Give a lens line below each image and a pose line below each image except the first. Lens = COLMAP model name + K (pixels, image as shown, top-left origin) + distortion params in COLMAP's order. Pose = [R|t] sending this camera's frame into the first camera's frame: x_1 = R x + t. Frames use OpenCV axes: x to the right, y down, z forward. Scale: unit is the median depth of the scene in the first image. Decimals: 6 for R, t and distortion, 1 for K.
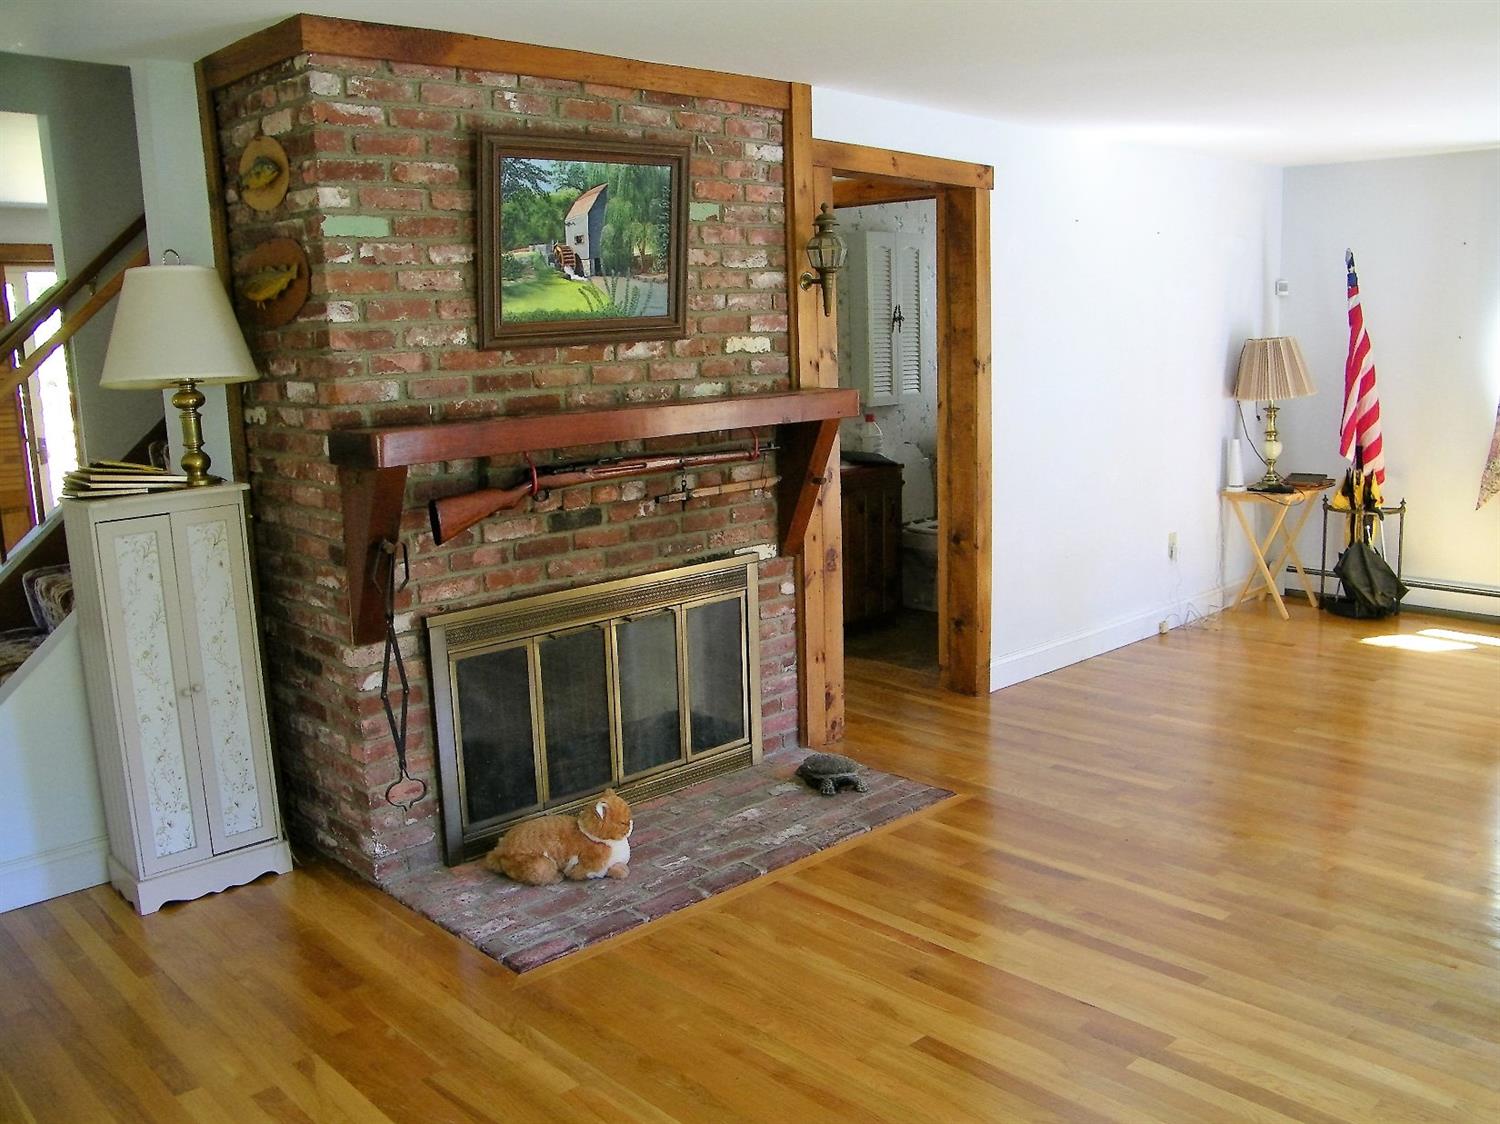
lens RADIAL K [[1312.4, 0, 750.0], [0, 1312.4, 562.0], [0, 0, 1]] dist [-0.145211, 0.008413]
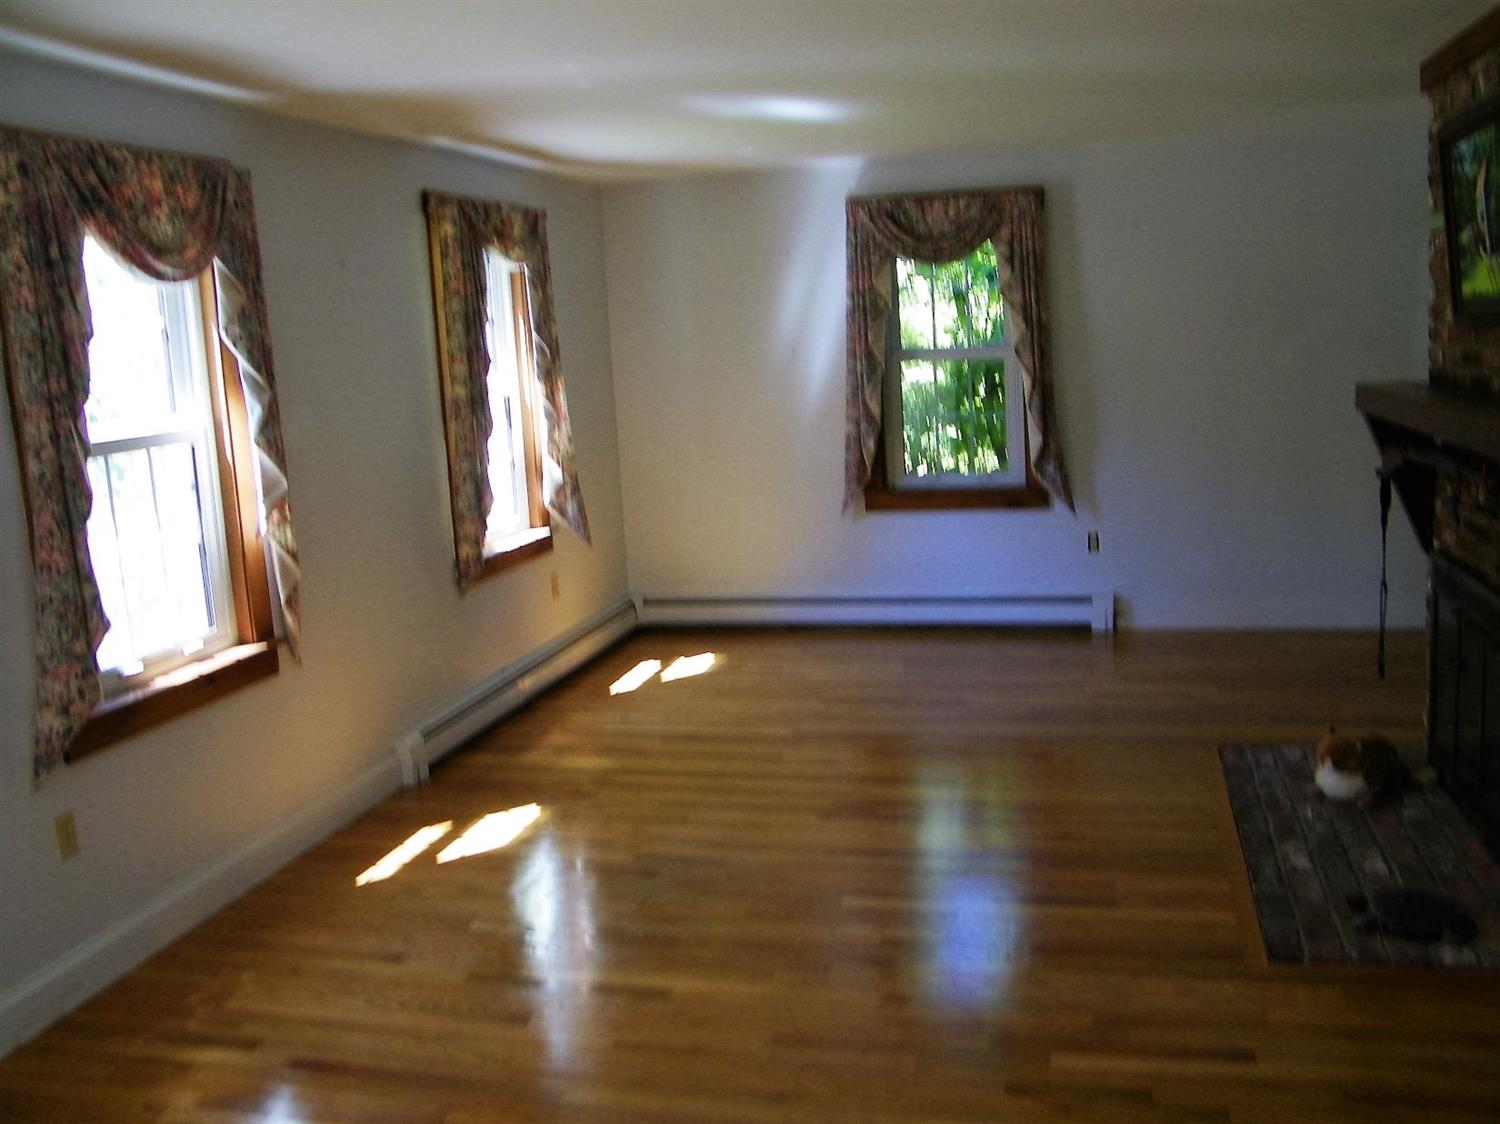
lens RADIAL K [[1312.4, 0, 750.0], [0, 1312.4, 562.0], [0, 0, 1]] dist [-0.145211, 0.008413]
pose [[-0.848059, 0.157554, -0.505938, 0.815298], [-0.018803, 0.945227, 0.325871, -0.291121], [0.529568, 0.285871, -0.798646, 1.500821]]
